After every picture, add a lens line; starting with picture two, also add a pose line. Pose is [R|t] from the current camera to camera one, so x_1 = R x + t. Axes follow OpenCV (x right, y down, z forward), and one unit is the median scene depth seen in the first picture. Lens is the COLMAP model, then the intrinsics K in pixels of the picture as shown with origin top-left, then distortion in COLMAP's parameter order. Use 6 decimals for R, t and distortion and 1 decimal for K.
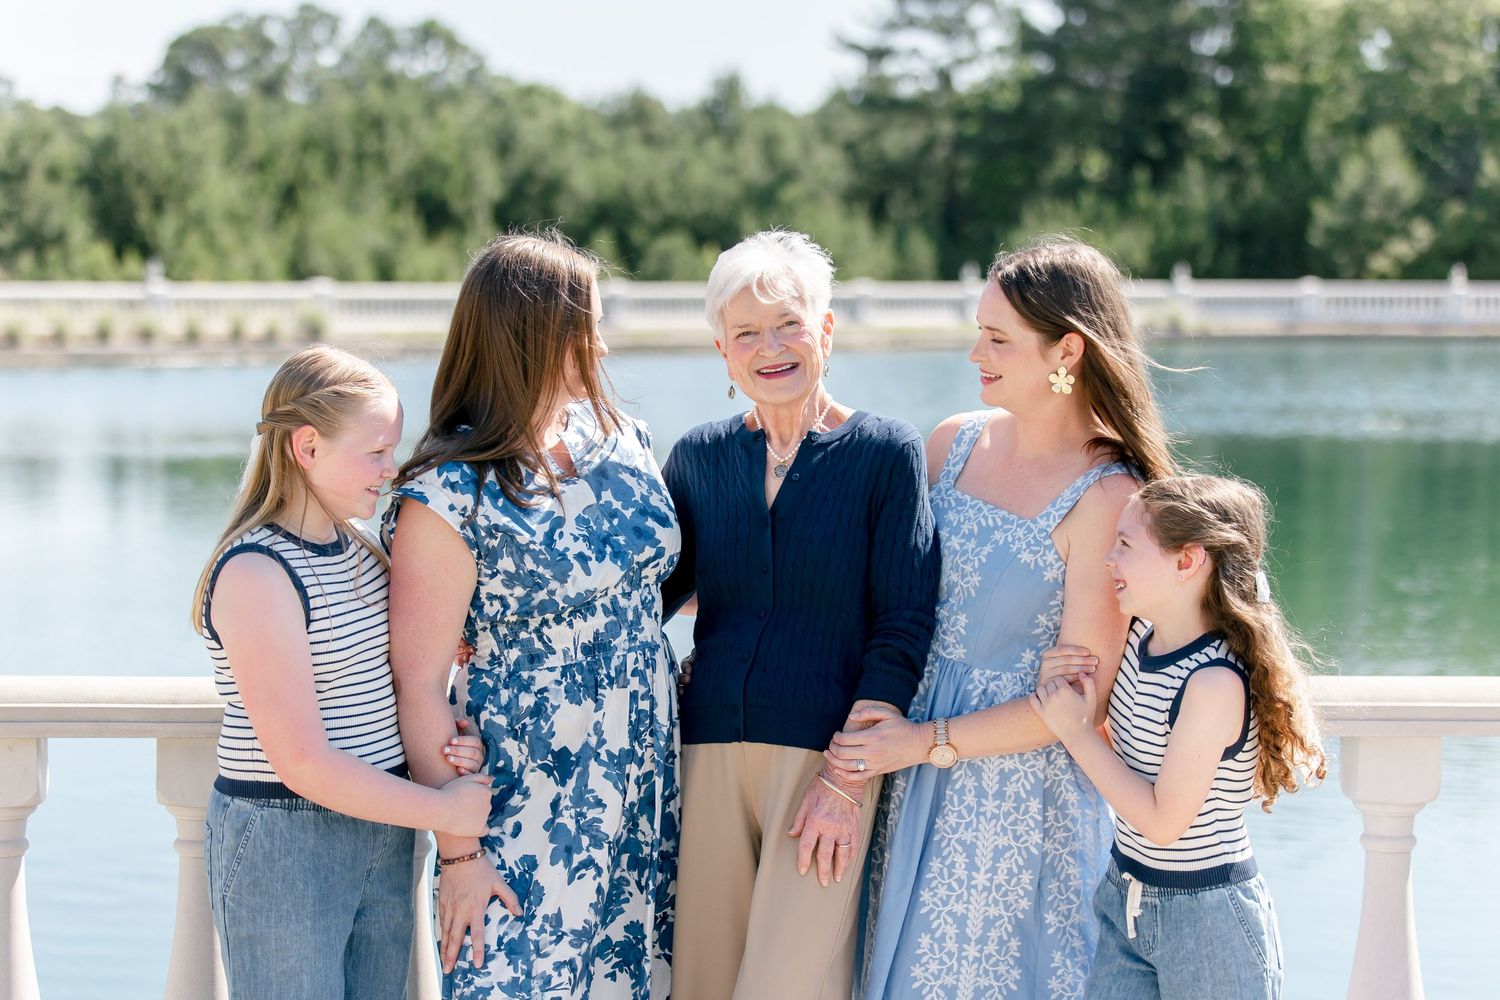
lens RADIAL K [[3236.3, 0, 750.0], [0, 3236.3, 500.0], [0, 0, 1]] dist [0.056302, -0.368863]
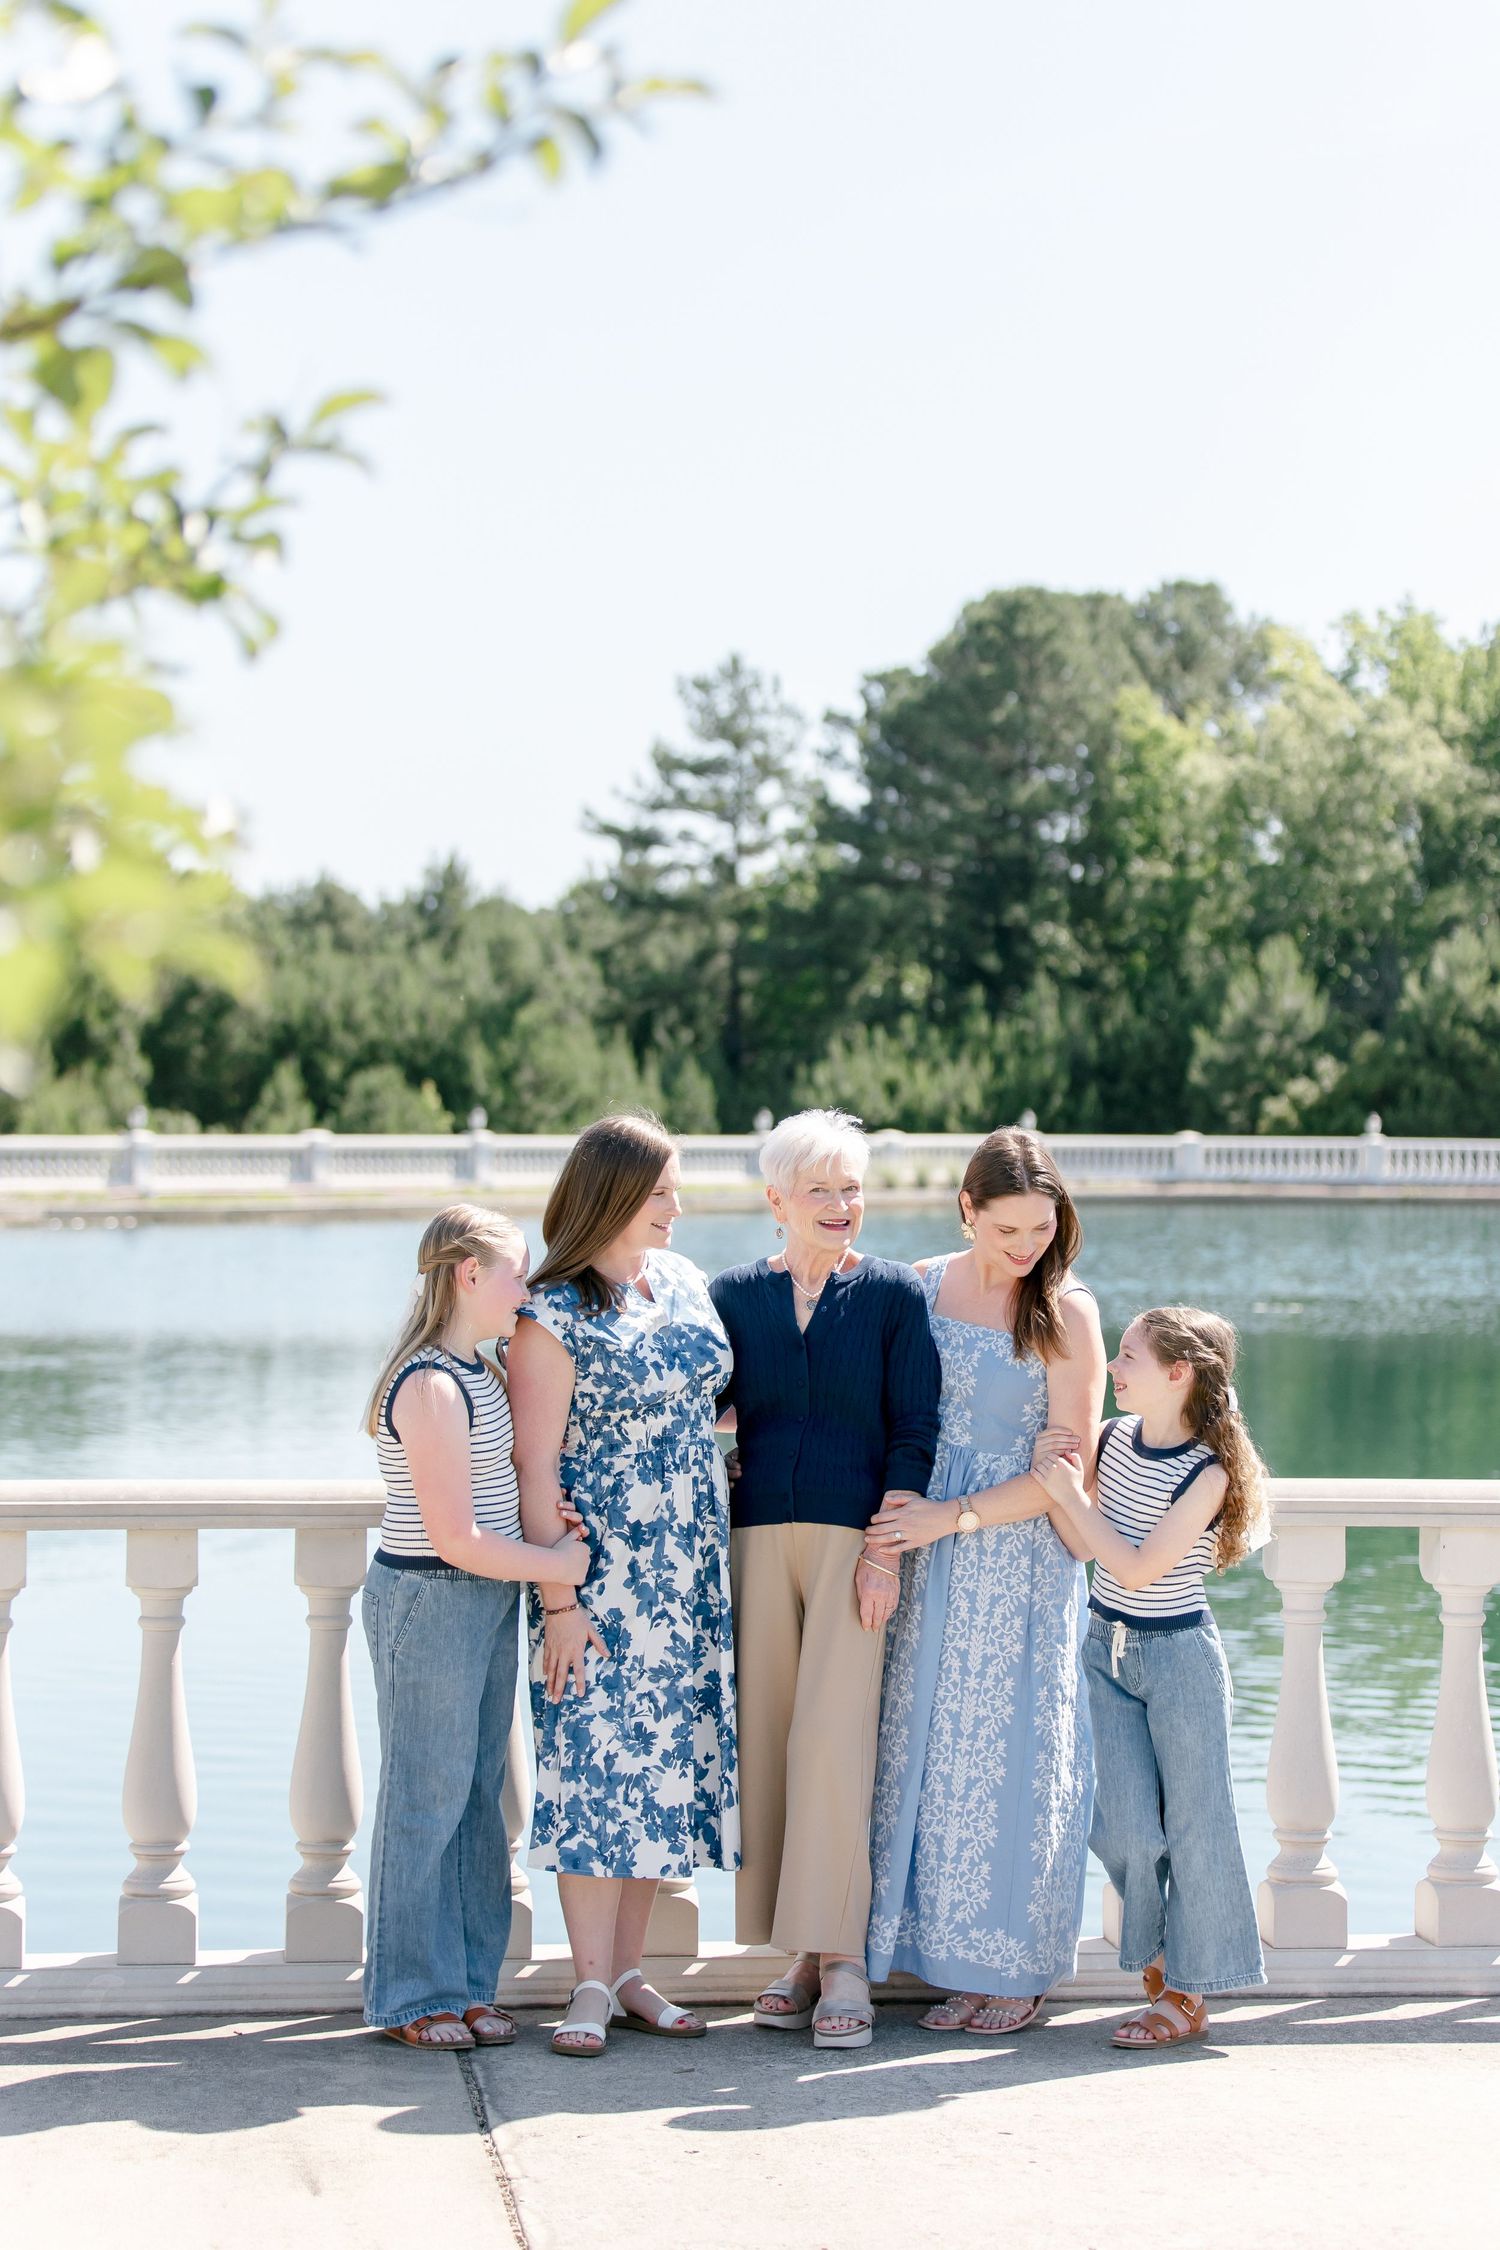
lens RADIAL K [[4342.4, 0, 750.0], [0, 4342.4, 1125.0], [0, 0, 1]] dist [0.034112, 0.146372]
pose [[0.997411, 0.003252, 0.071832, -0.130613], [0.001643, 0.997686, -0.067975, 0.038636], [-0.071887, 0.067917, 0.995098, -0.597456]]
